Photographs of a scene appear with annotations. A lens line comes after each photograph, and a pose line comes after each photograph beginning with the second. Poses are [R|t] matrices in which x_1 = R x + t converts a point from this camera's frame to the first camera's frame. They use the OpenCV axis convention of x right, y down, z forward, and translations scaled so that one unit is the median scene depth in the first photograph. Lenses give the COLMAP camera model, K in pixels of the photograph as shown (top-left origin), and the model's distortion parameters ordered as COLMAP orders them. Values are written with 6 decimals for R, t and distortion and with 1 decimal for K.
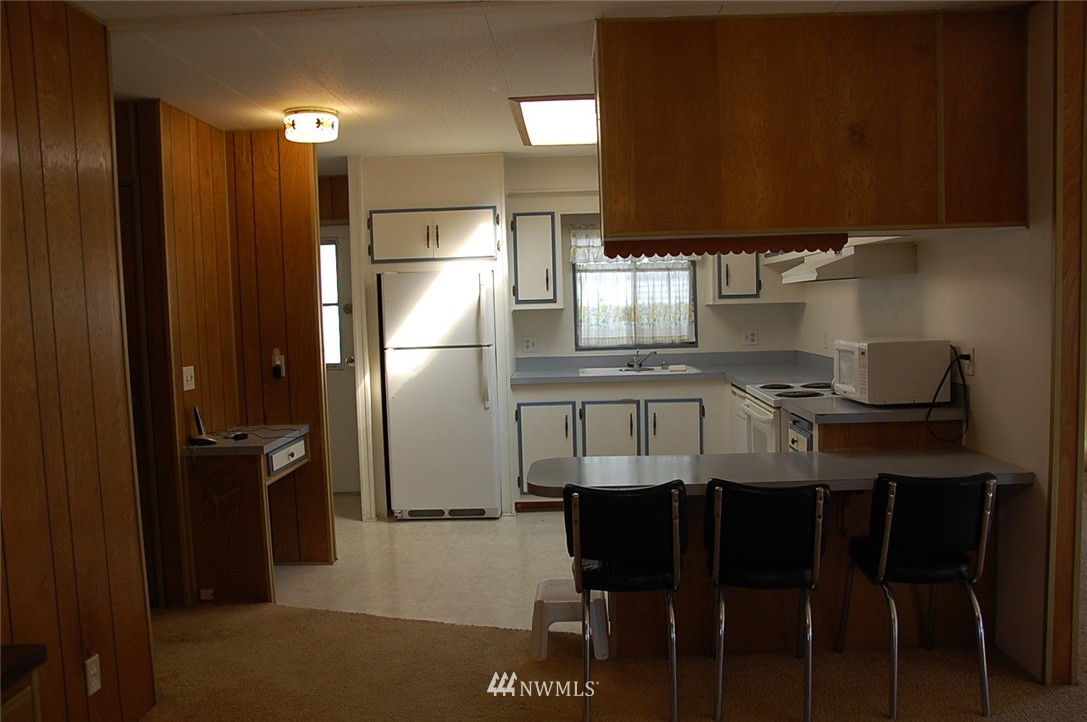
lens RADIAL K [[857.5, 0, 547.8], [0, 857.5, 371.1], [0, 0, 1]] dist [-0.159960, 0.129364]
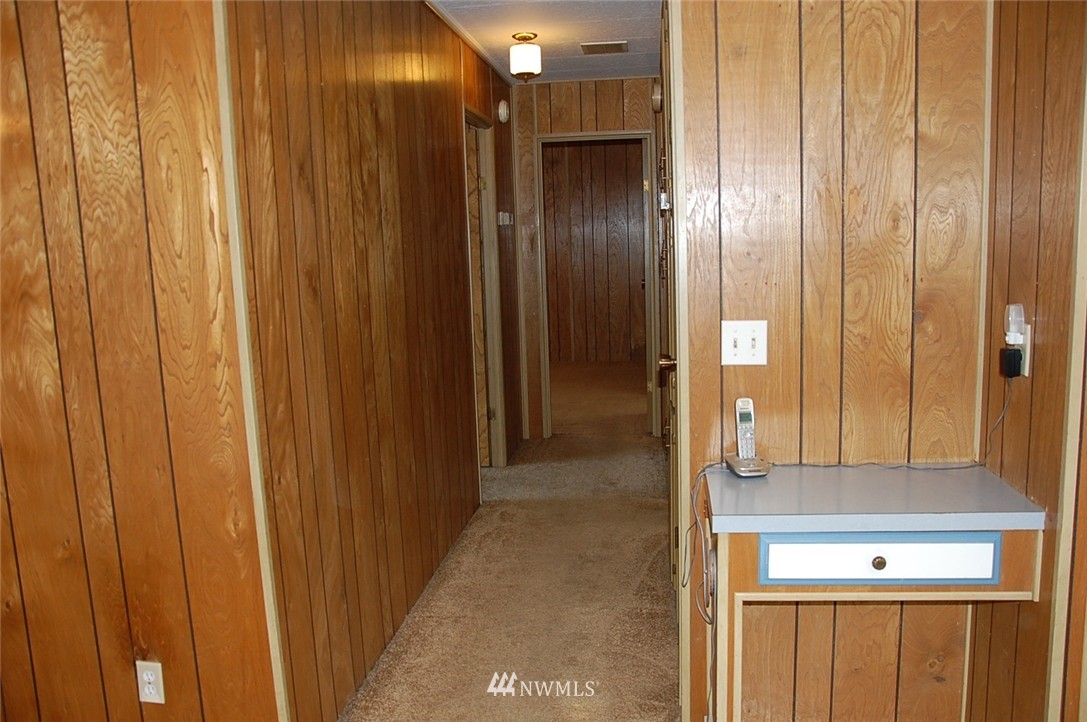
lens RADIAL K [[857.5, 0, 547.8], [0, 857.5, 371.1], [0, 0, 1]] dist [-0.159960, 0.129364]
pose [[-0.078178, 0.184822, -0.979658, 0.162506], [-0.044755, 0.981024, 0.188652, -0.109557], [0.995934, 0.058593, -0.068423, 1.455467]]
